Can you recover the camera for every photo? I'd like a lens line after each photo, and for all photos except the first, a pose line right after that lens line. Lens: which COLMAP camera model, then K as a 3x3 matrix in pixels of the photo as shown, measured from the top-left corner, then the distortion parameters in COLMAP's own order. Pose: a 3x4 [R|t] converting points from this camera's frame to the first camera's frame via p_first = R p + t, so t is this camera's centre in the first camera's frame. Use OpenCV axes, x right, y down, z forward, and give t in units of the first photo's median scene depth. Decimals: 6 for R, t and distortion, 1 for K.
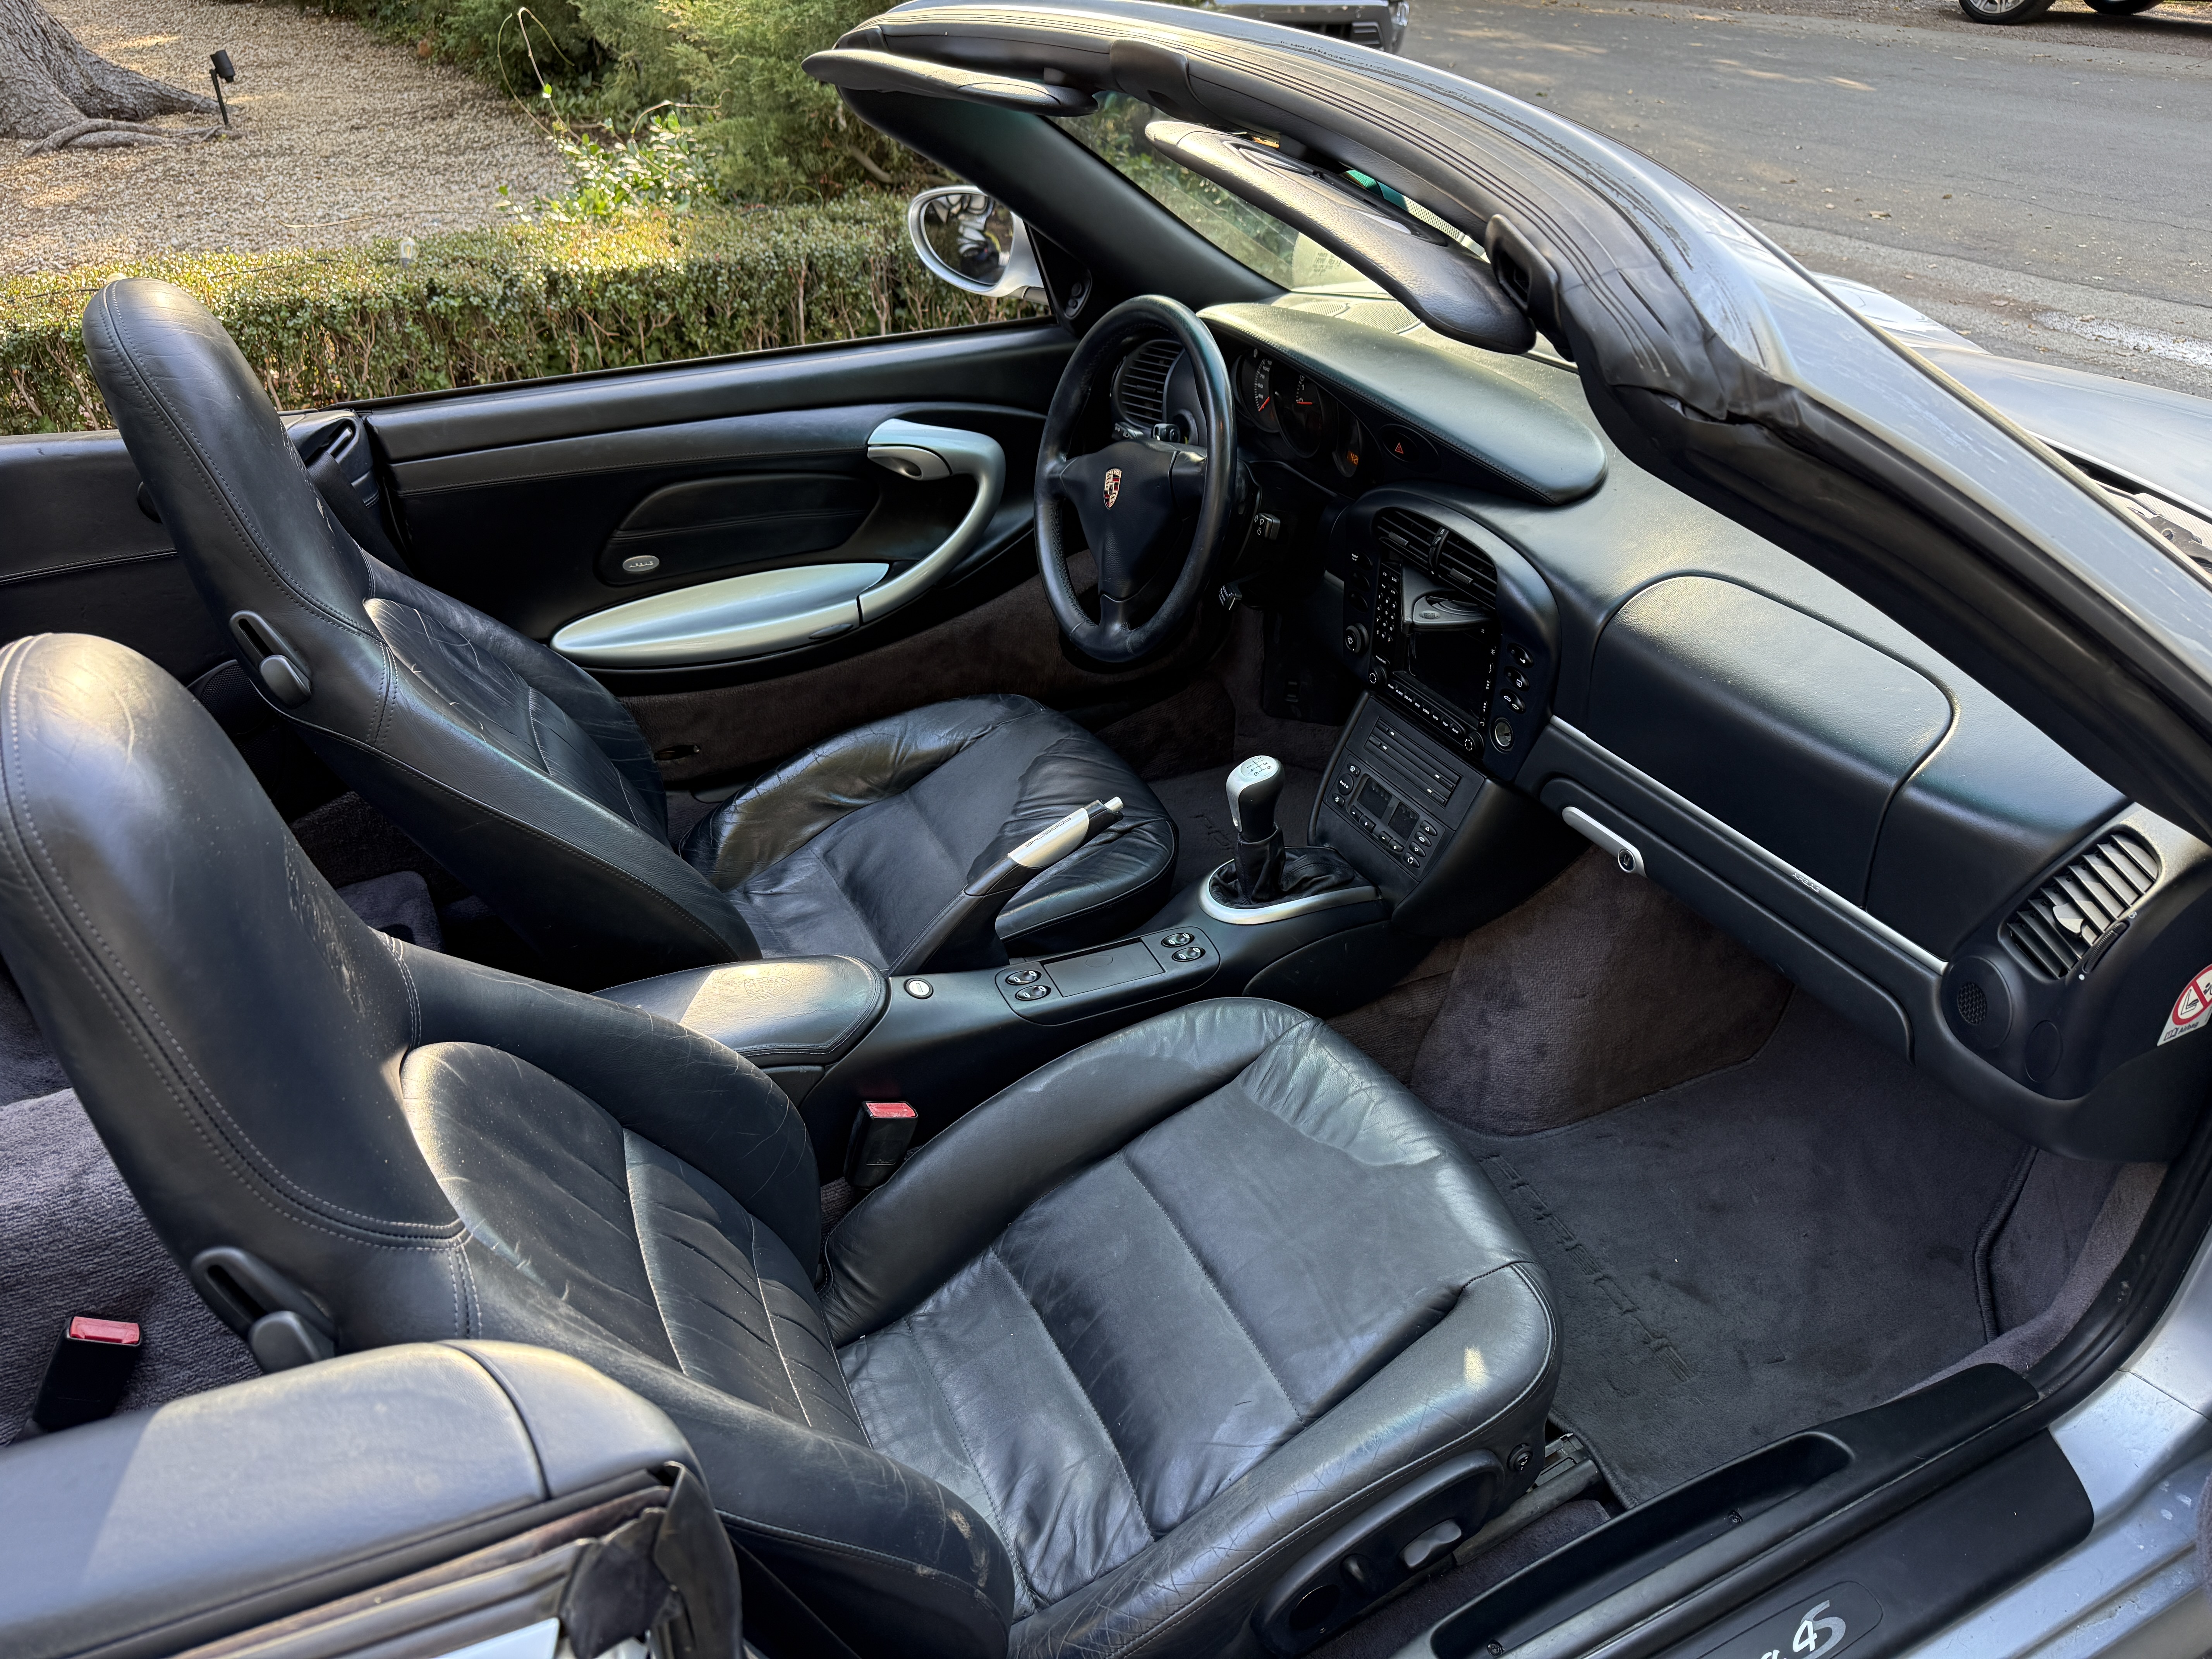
lens RADIAL K [[1545.0, 0, 1106.0], [0, 1545.0, 829.5], [0, 0, 1]] dist [-0.016551, 0.000028]
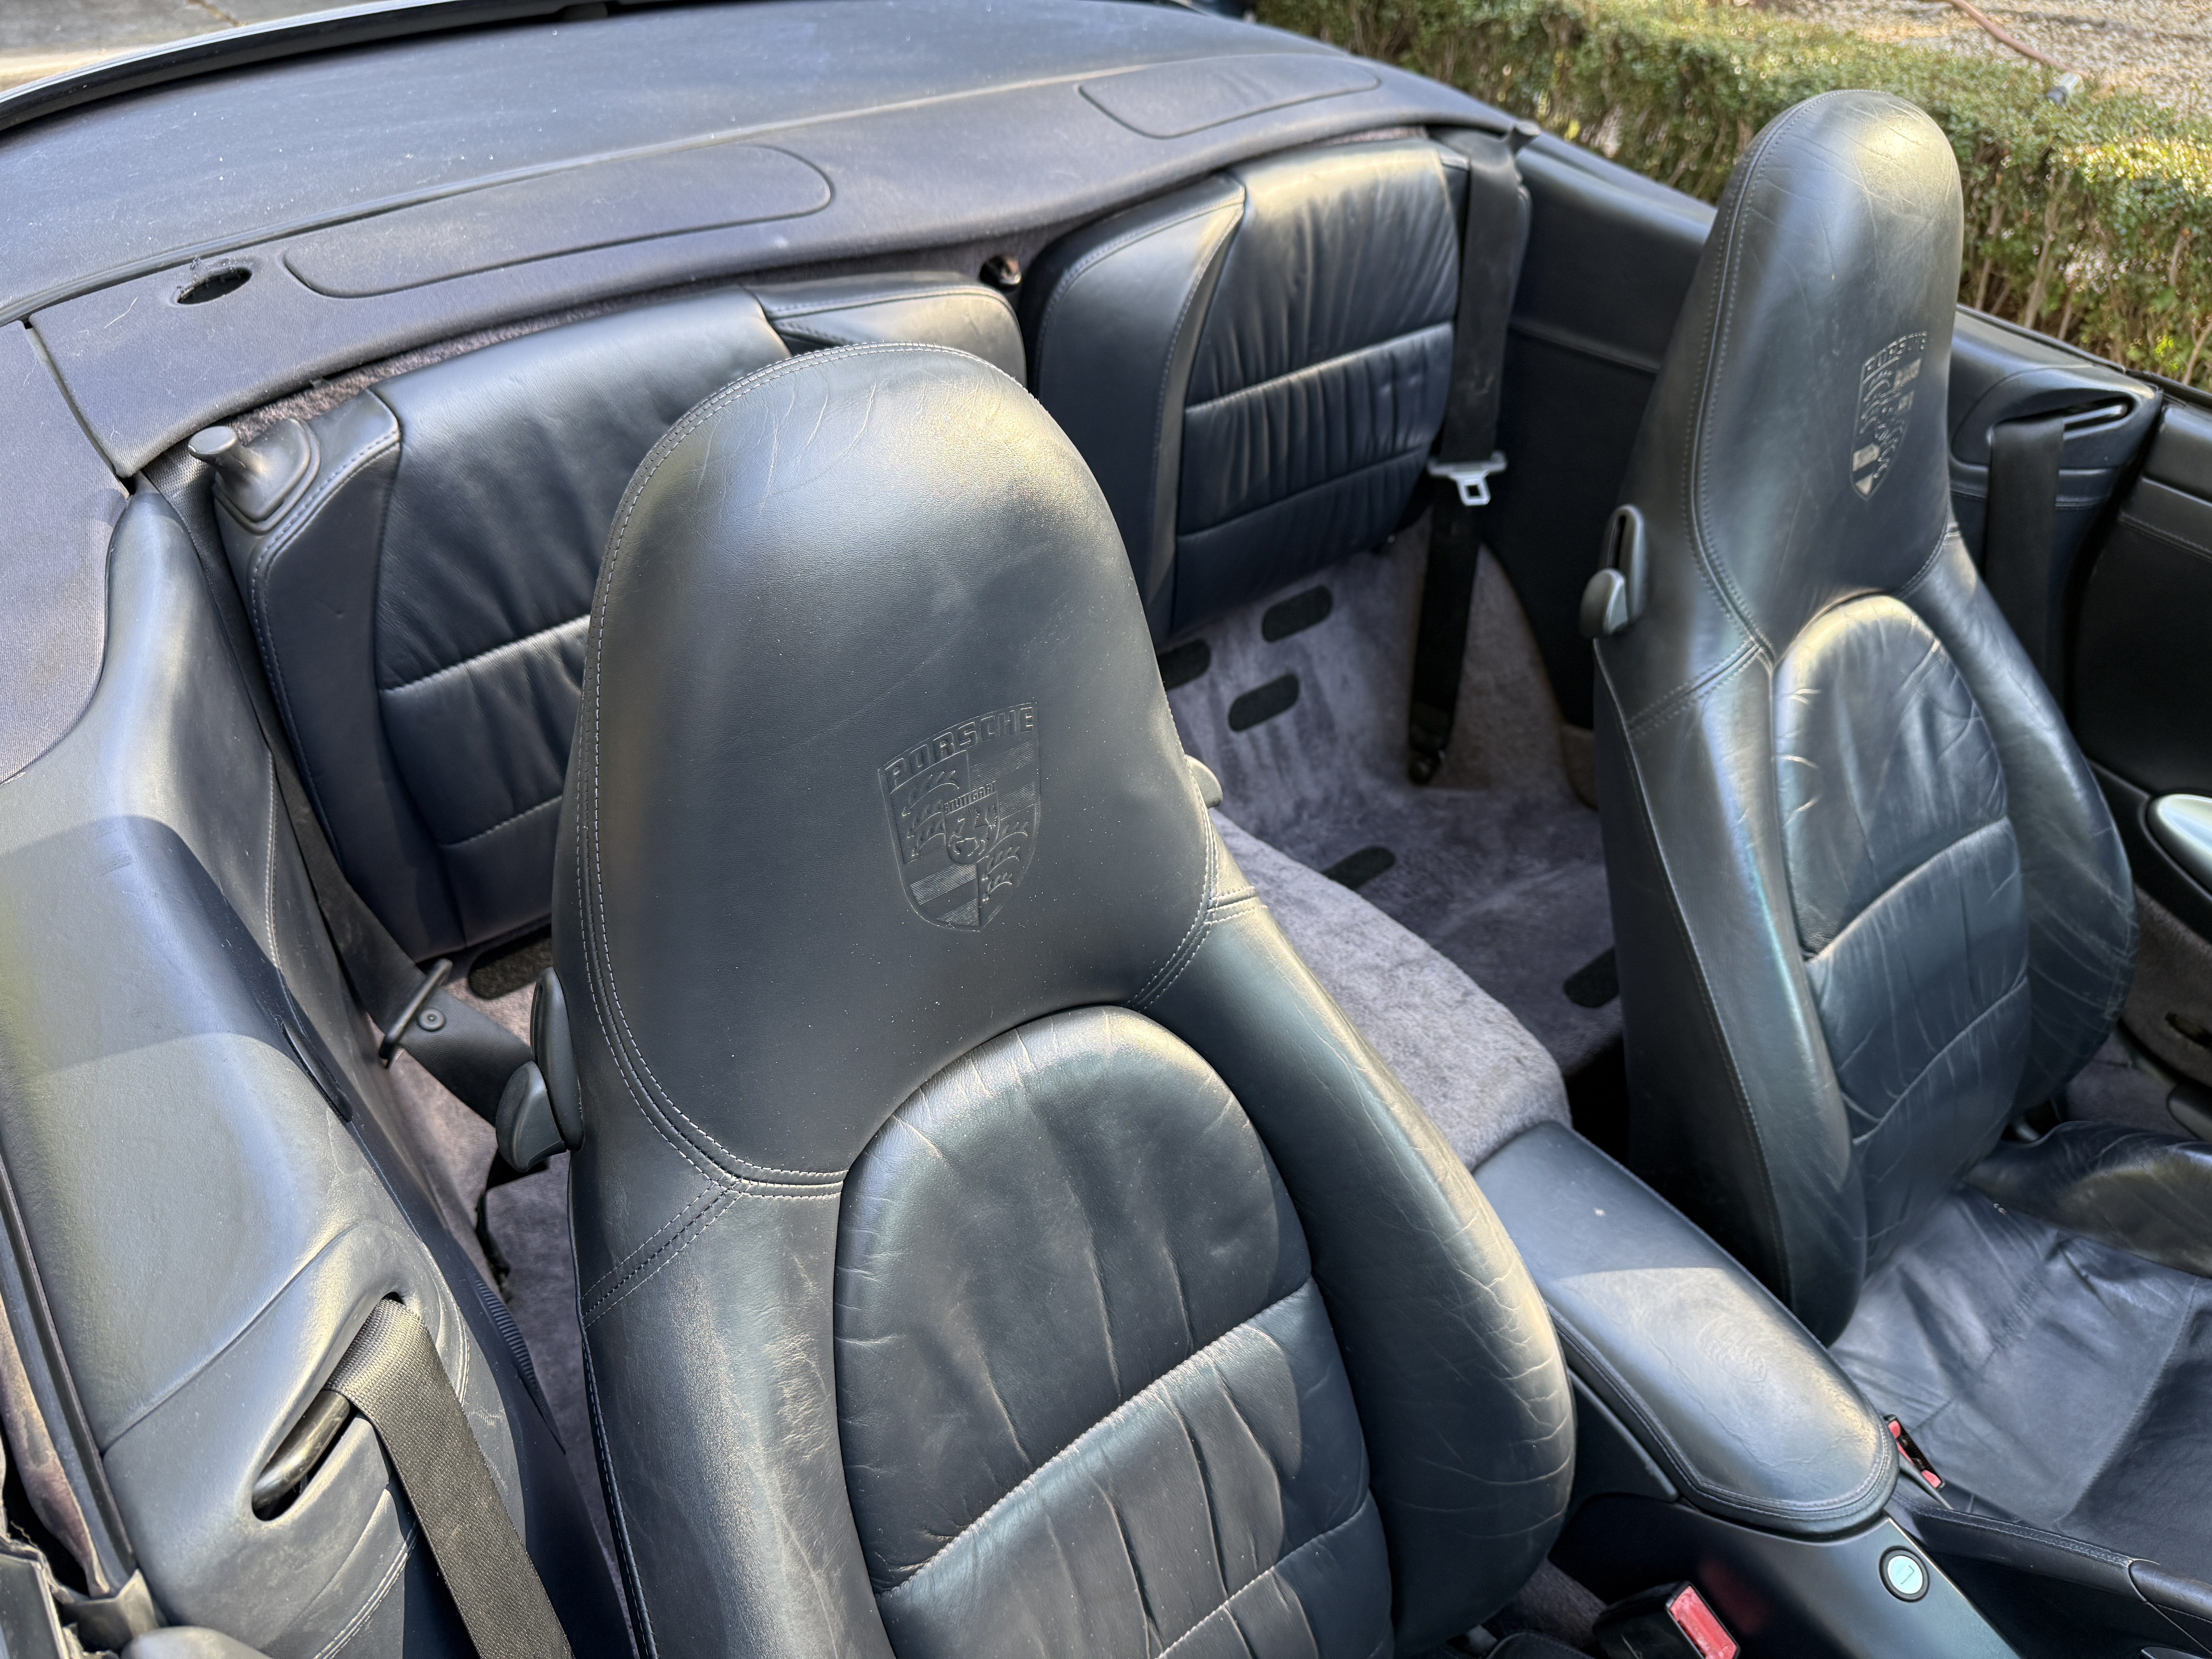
lens RADIAL K [[1545.0, 0, 1106.0], [0, 1545.0, 829.5], [0, 0, 1]] dist [-0.016551, 0.000028]
pose [[0.244434, 0.623225, -0.742861, 0.066373], [-0.565943, 0.713771, 0.412600, -0.180084], [0.787376, 0.319563, 0.527180, 0.374861]]
